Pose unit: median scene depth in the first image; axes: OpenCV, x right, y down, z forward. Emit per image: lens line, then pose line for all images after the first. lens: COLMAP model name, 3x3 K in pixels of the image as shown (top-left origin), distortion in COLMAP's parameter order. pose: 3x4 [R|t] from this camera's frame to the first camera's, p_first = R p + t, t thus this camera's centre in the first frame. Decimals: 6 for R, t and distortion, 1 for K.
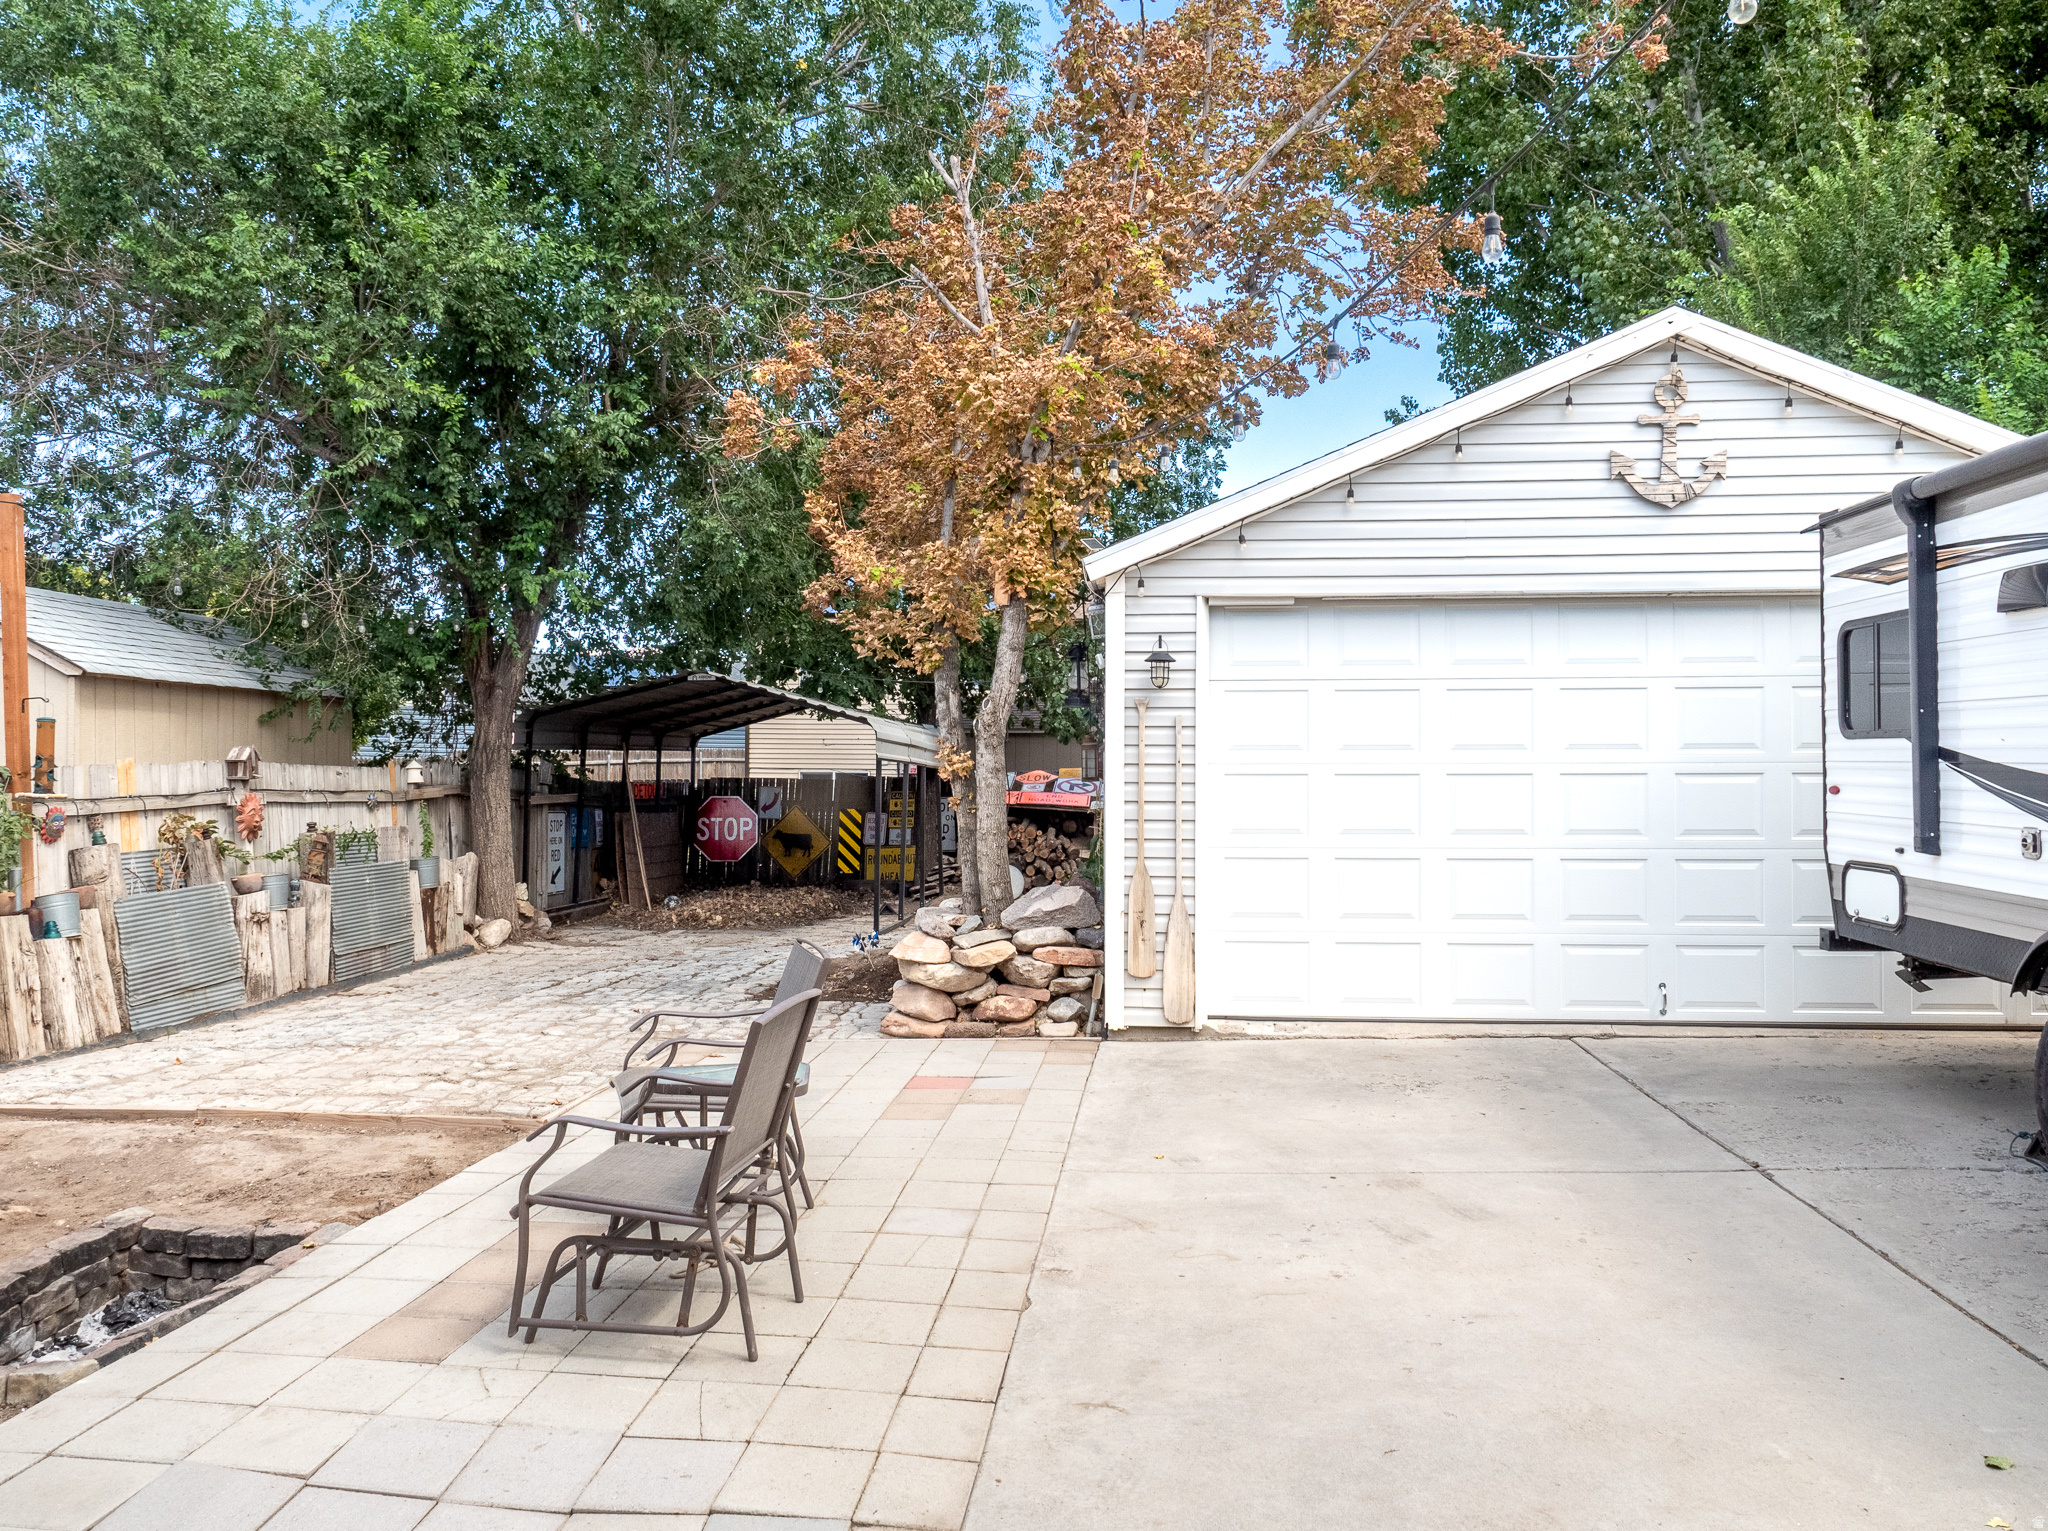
lens RADIAL K [[1509.0, 0, 1018.3], [0, 1509.0, 759.3], [0, 0, 1]] dist [-0.019542, 0.004972]
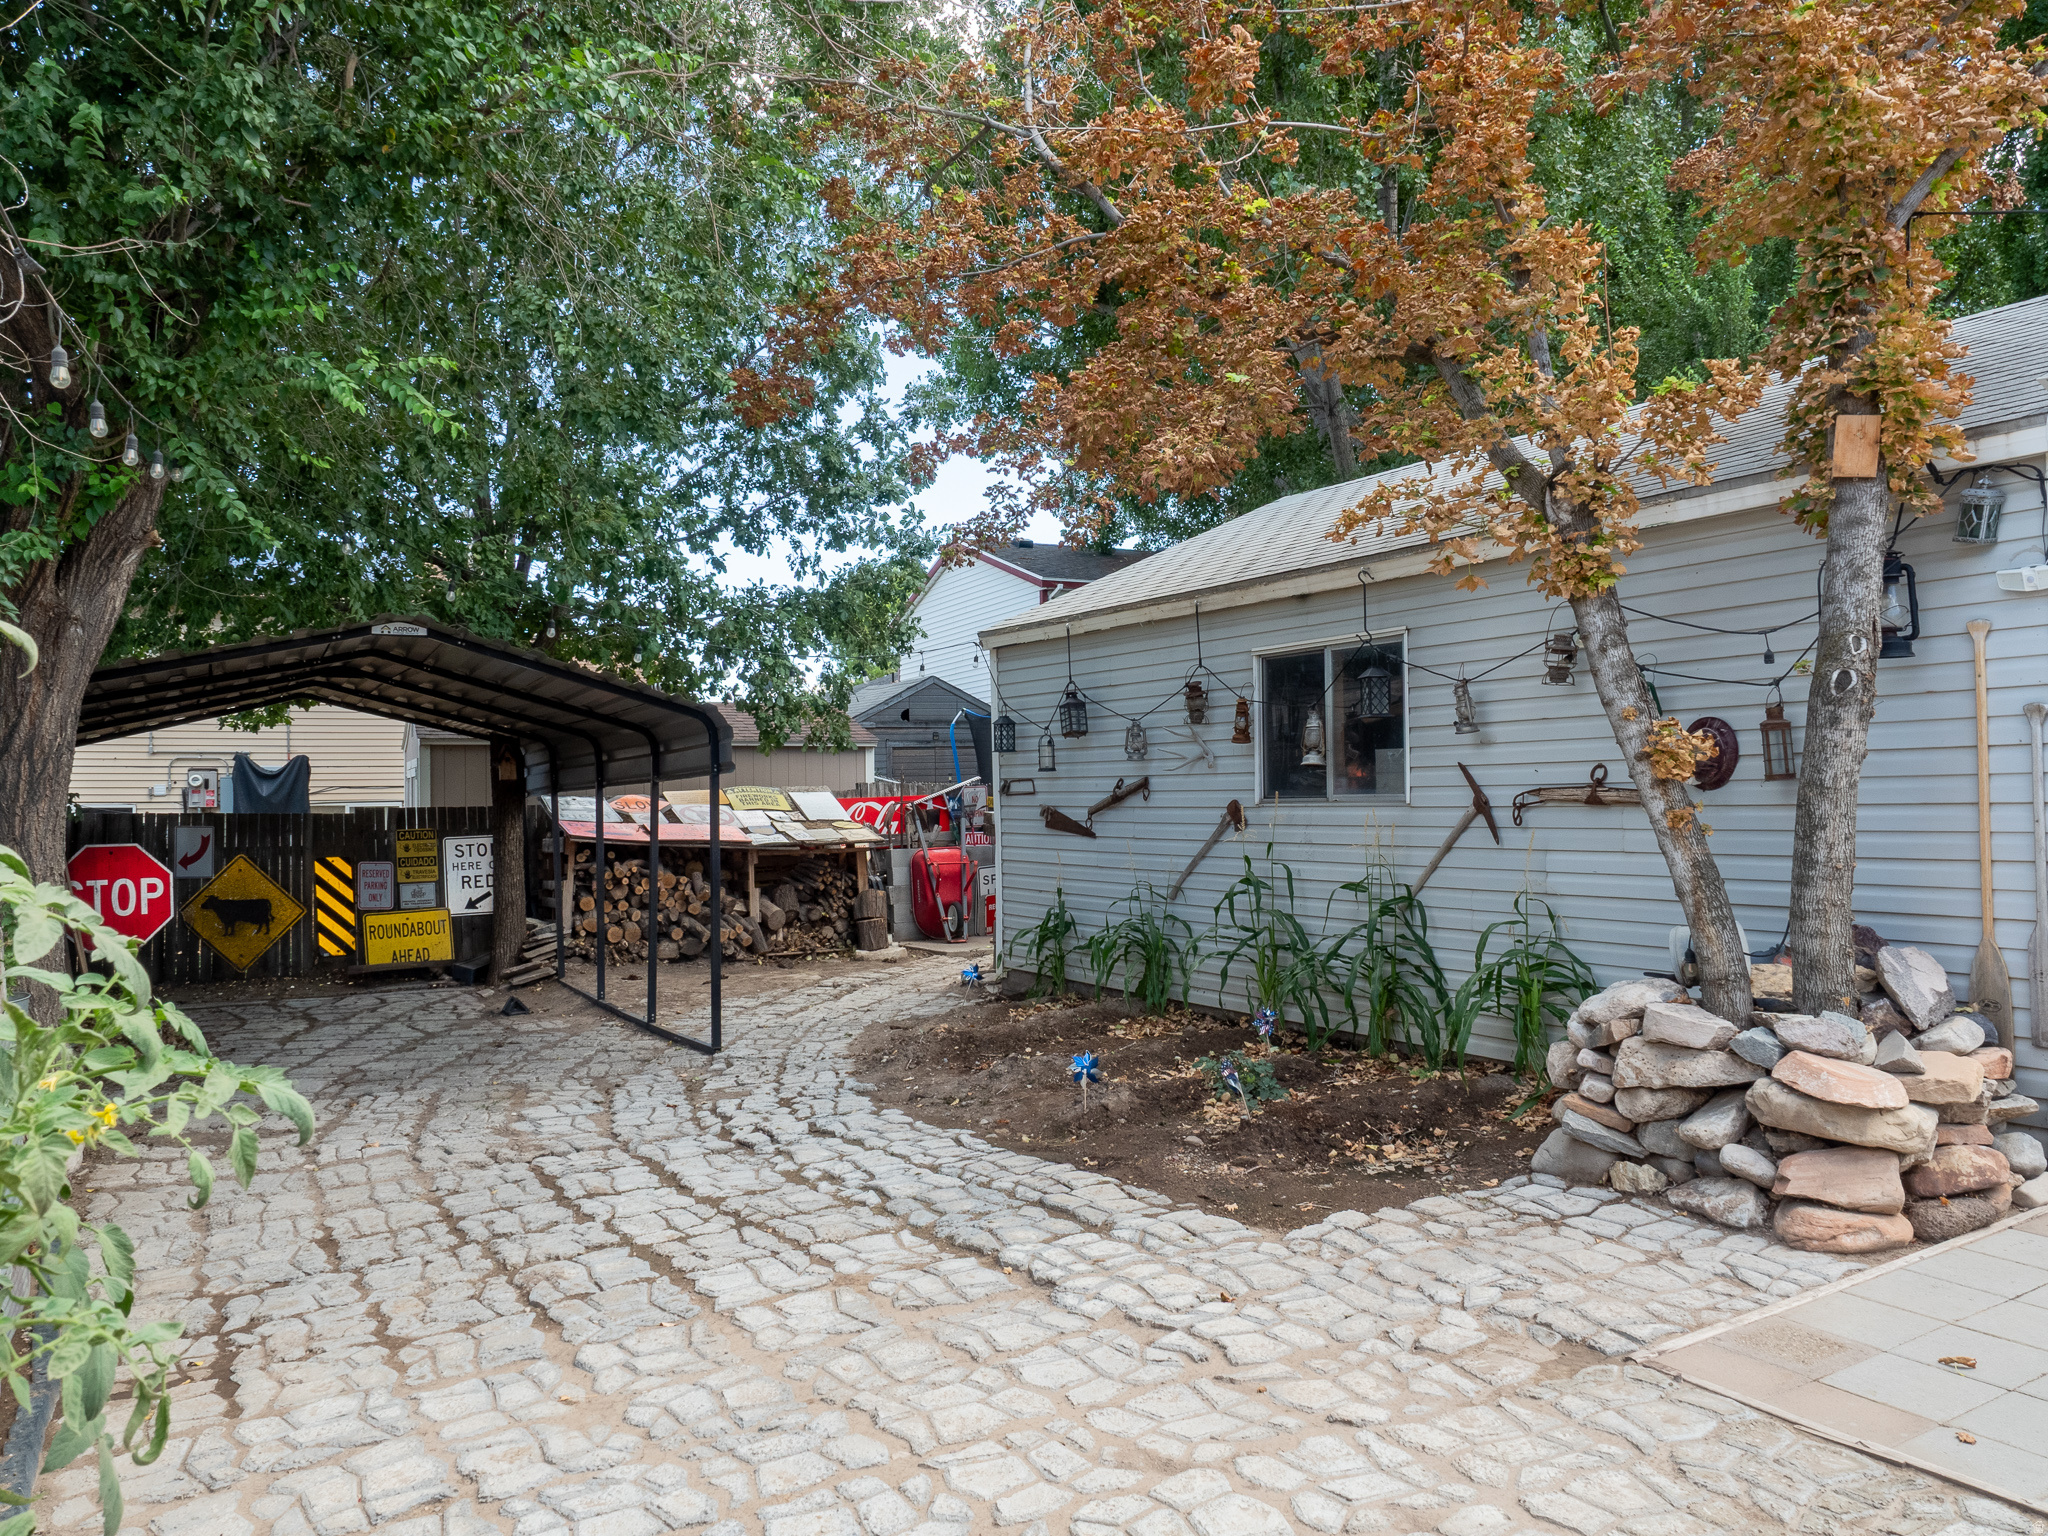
lens RADIAL K [[1426.8, 0, 1022.2], [0, 1426.8, 787.4], [0, 0, 1]] dist [0.003265, 0.003021]
pose [[0.789344, -0.004986, 0.613931, -0.257744], [0.009355, 0.999949, -0.003906, 0.007525], [-0.613880, 0.008827, 0.789350, 0.323263]]
